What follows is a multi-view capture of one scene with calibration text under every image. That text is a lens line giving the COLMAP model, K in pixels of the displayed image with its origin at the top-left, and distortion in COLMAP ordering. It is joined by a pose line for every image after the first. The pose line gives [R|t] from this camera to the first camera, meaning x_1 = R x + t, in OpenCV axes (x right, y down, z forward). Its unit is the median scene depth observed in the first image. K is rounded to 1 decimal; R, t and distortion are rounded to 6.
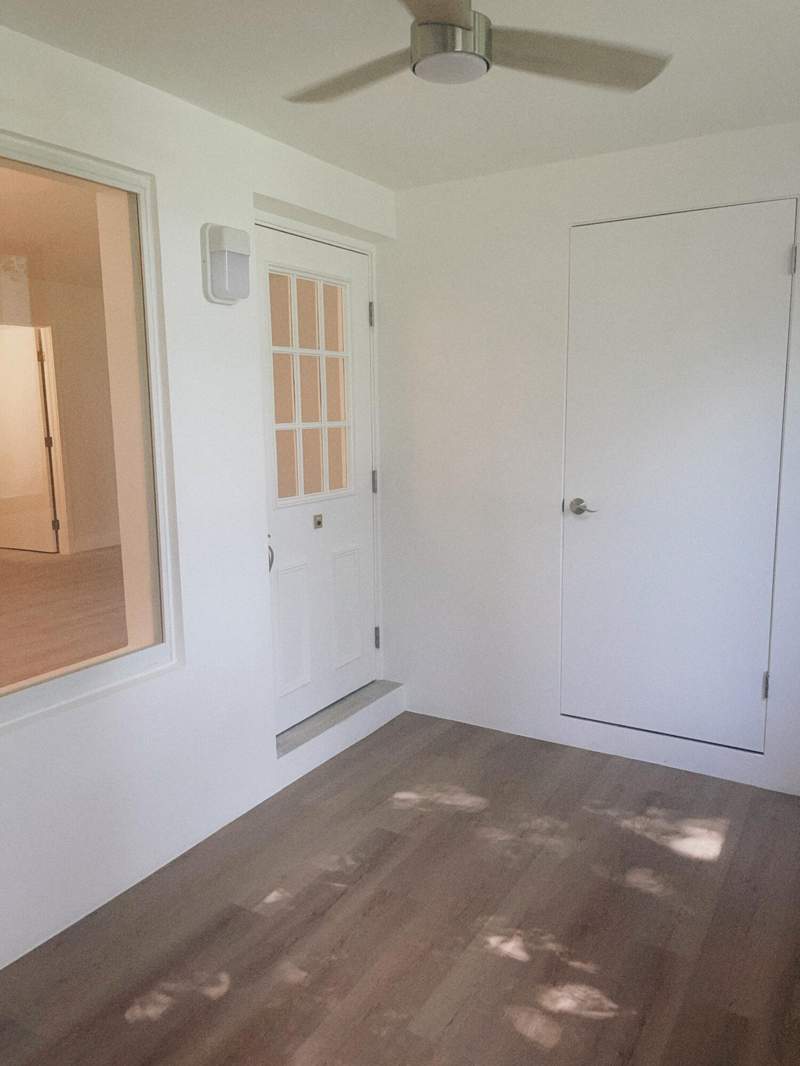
lens RADIAL K [[813.1, 0, 400.0], [0, 813.1, 533.0], [0, 0, 1]] dist [0.003654, -0.000961]
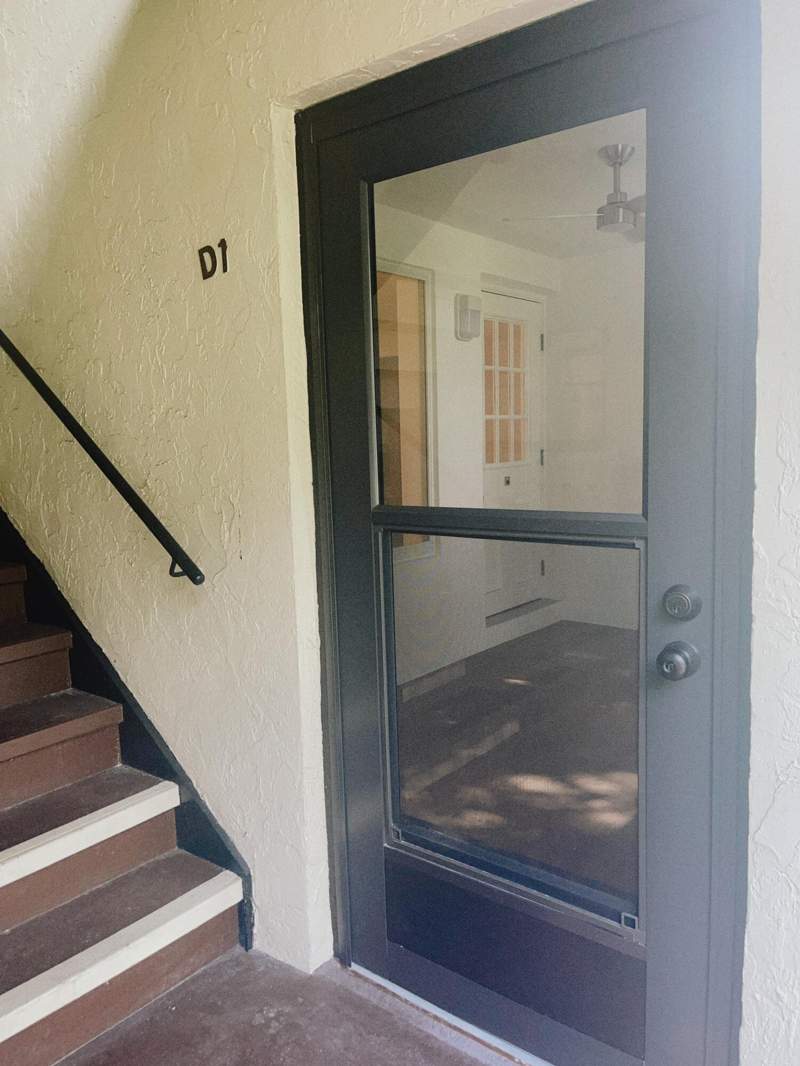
lens RADIAL K [[817.7, 0, 400.0], [0, 817.7, 533.0], [0, 0, 1]] dist [0.068729, 0.000412]
pose [[0.990266, -0.000693, -0.139185, -0.091199], [-0.003724, 0.999498, -0.031468, 0.137913], [0.139137, 0.031680, 0.989766, -0.555804]]
